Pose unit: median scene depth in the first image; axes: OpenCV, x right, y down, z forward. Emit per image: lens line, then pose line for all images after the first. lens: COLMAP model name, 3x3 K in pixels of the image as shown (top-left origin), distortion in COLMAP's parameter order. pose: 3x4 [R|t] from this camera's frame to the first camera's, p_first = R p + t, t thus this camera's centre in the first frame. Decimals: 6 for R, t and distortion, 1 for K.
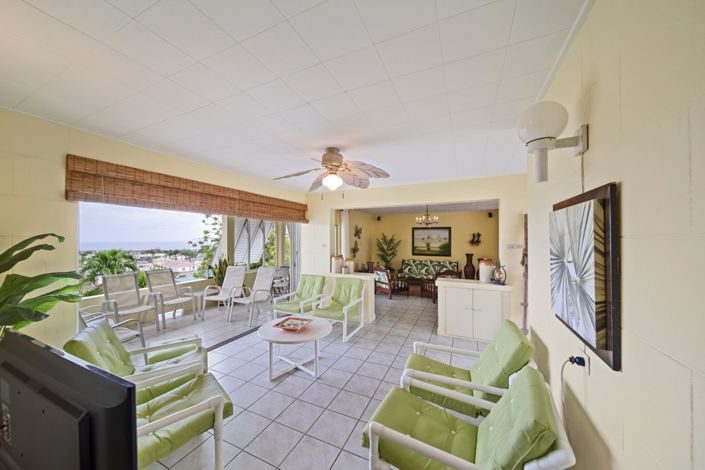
lens RADIAL K [[241.5, 0, 346.9], [0, 241.5, 236.5], [0, 0, 1]] dist [-0.007480, 0.000070]
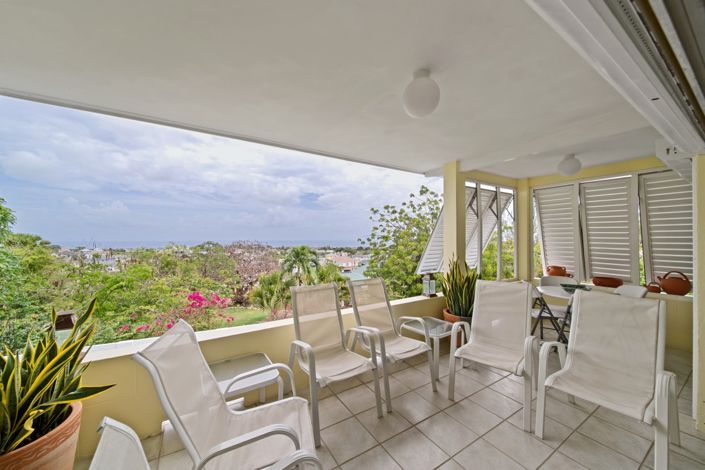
lens RADIAL K [[250.1, 0, 344.8], [0, 250.1, 235.5], [0, 0, 1]] dist [-0.000330, -0.001076]
pose [[0.823729, -0.005119, -0.566960, -0.174368], [0.004484, 0.999987, -0.002514, 0.013895], [0.566966, -0.000471, 0.823741, 0.174173]]
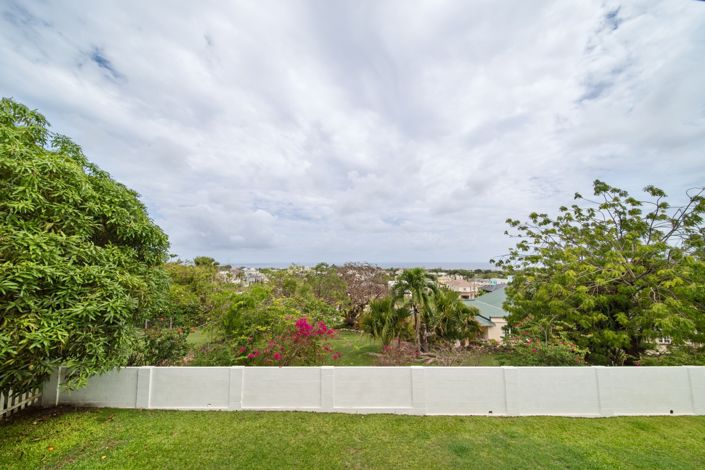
lens RADIAL K [[250.1, 0, 345.5], [0, 250.1, 234.8], [0, 0, 1]] dist [-0.000330, -0.001076]
pose [[0.517543, -0.085712, -0.851353, -0.305765], [0.010145, 0.995515, -0.094058, 0.017060], [0.855597, 0.040042, 0.516092, 0.277142]]
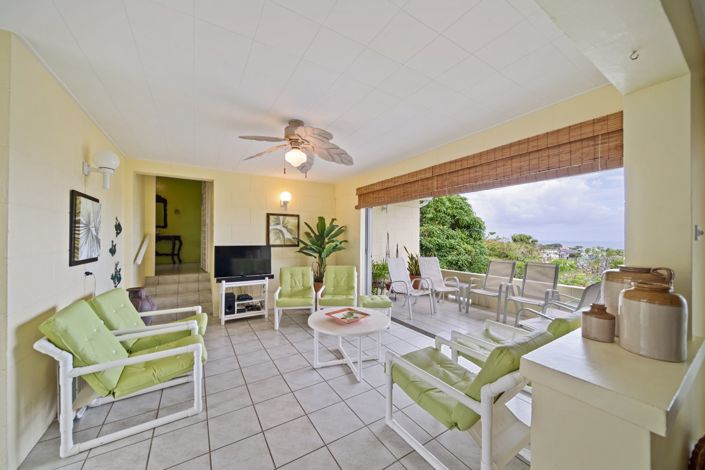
lens RADIAL K [[250.1, 0, 346.8], [0, 250.1, 235.0], [0, 0, 1]] dist [-0.000330, -0.001076]
pose [[-0.556705, -0.006484, -0.830685, 0.120924], [0.000835, 0.999965, -0.008366, 0.015868], [0.830710, -0.005351, -0.556680, 0.325136]]
